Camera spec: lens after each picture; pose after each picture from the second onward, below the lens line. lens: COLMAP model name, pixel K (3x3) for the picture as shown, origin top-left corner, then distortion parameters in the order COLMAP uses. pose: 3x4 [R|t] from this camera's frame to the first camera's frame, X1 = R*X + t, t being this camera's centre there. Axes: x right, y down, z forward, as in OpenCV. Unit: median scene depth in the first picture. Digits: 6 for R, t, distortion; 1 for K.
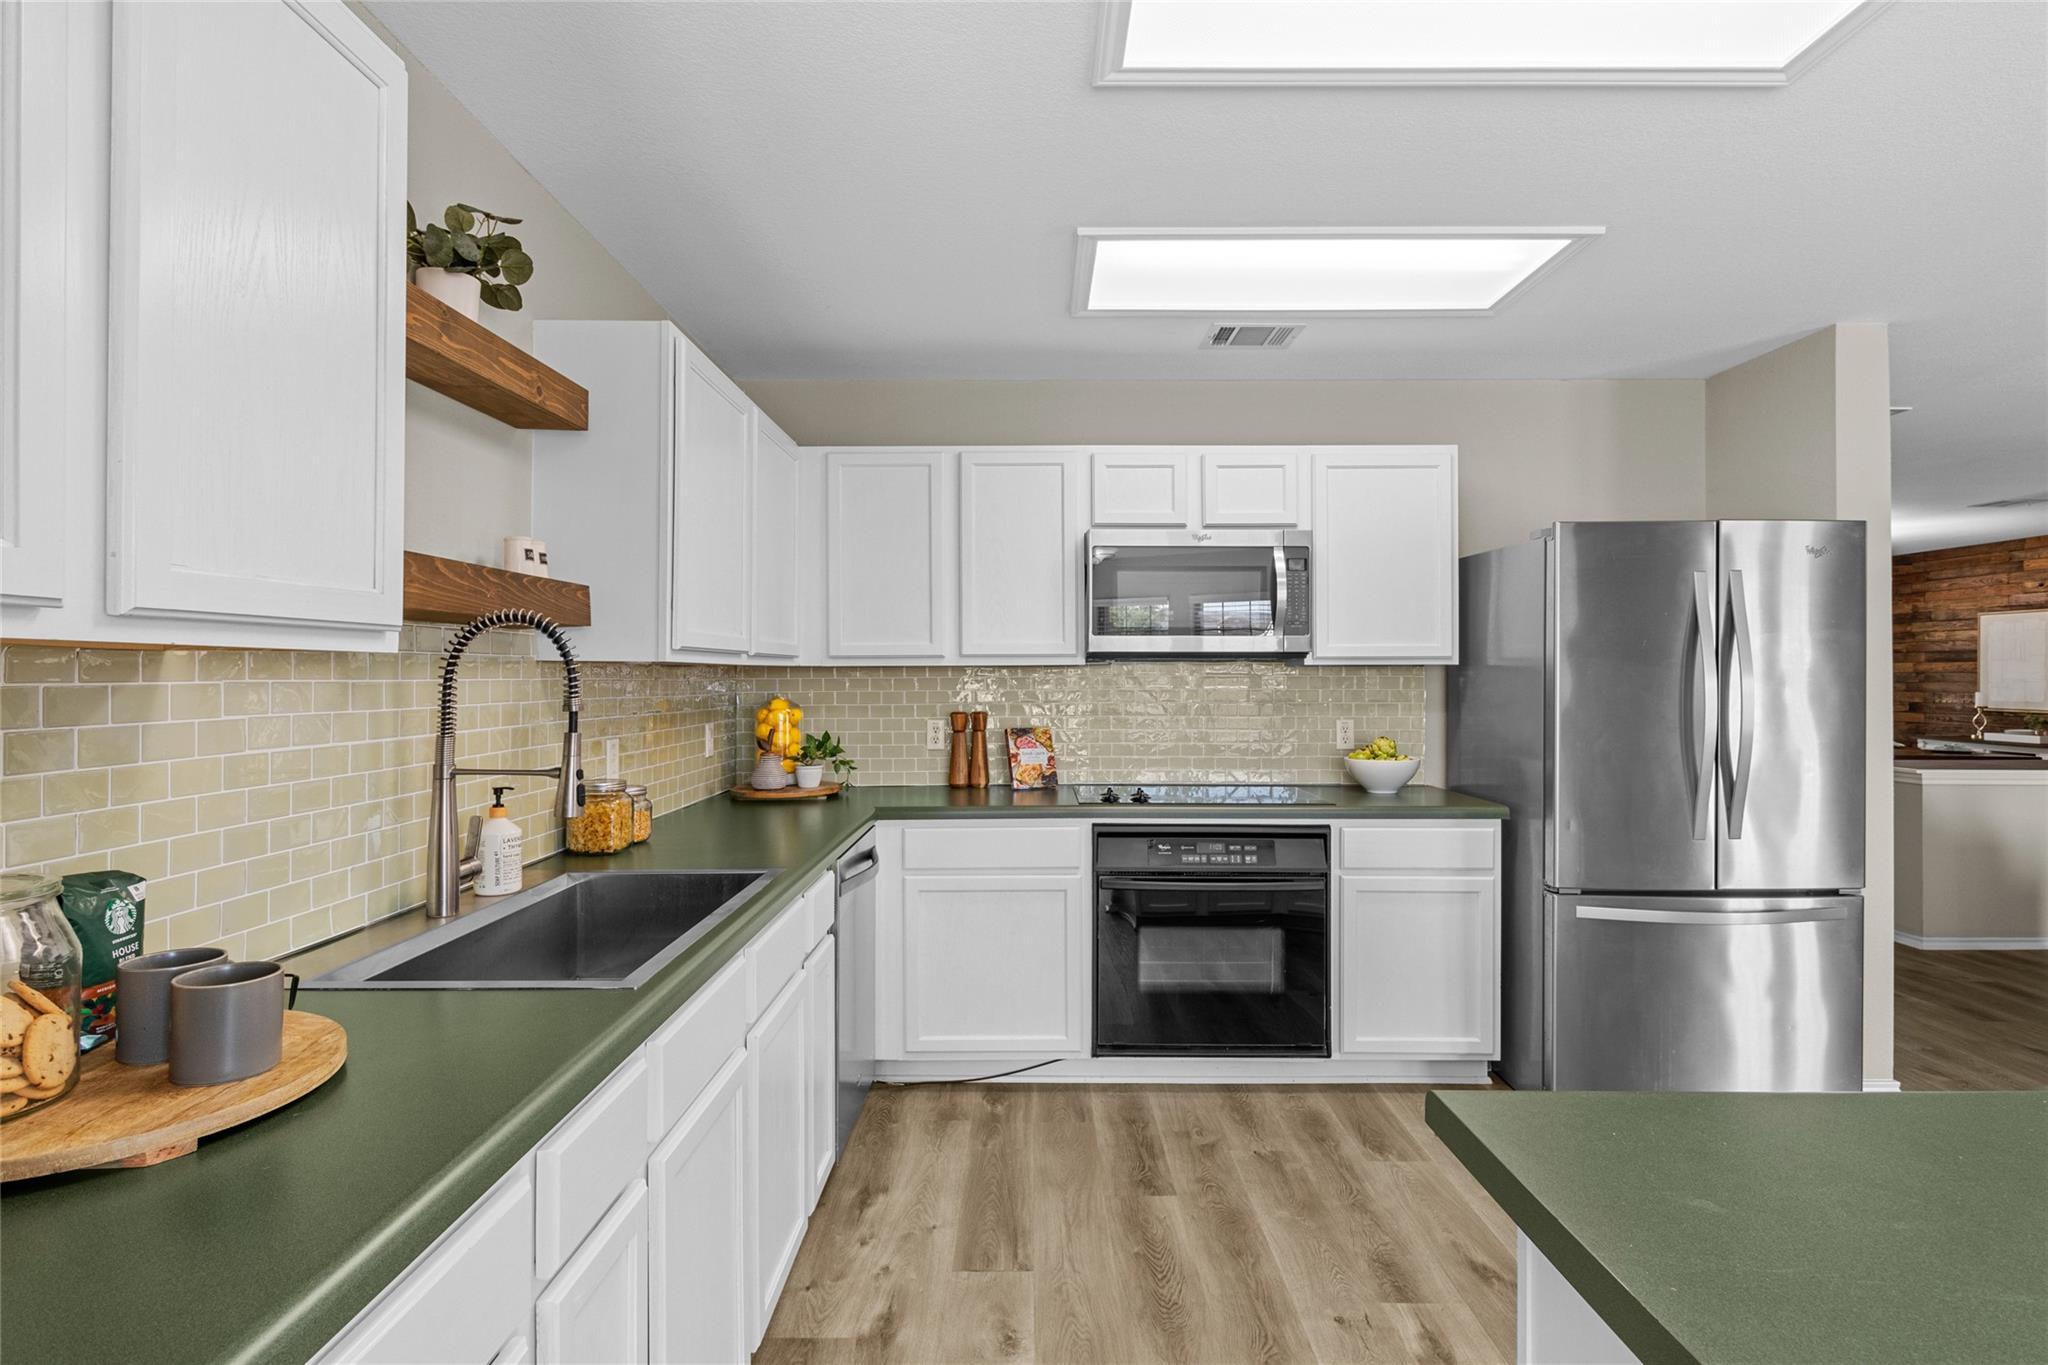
lens RADIAL K [[1052.8, 0, 1032.8], [0, 1052.8, 673.9], [0, 0, 1]] dist [0.001355, -0.002234]
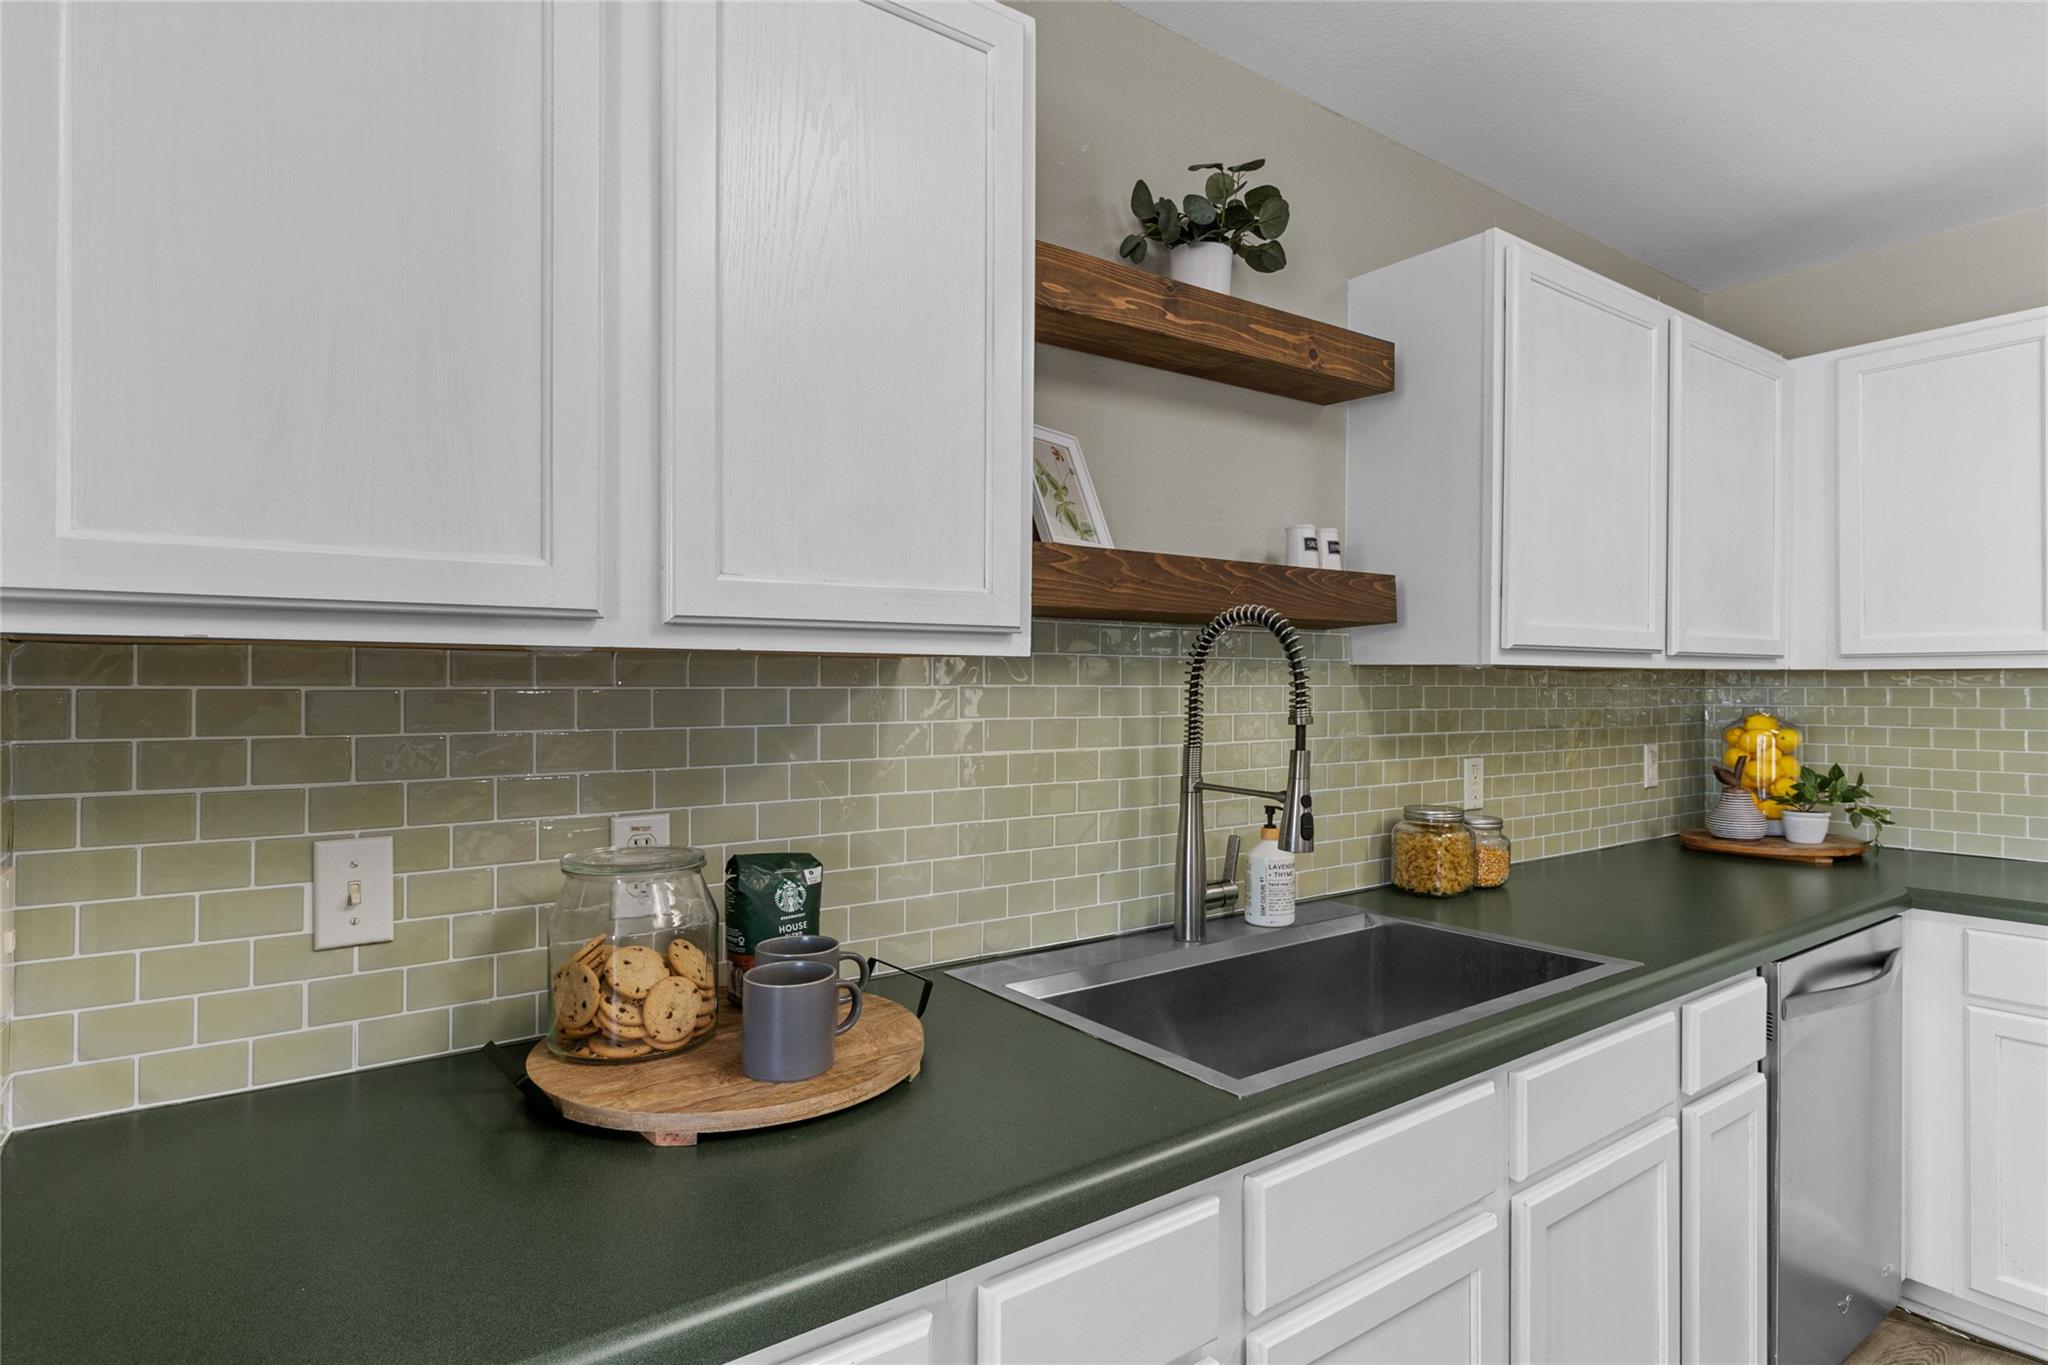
lens RADIAL K [[1052.8, 0, 1019.4], [0, 1052.8, 679.5], [0, 0, 1]] dist [0.001355, -0.002234]
pose [[0.580083, 0.000581, -0.814557, 0.109474], [-0.001776, 0.999998, -0.000551, 0.000752], [0.814555, 0.001767, 0.580083, 0.331278]]
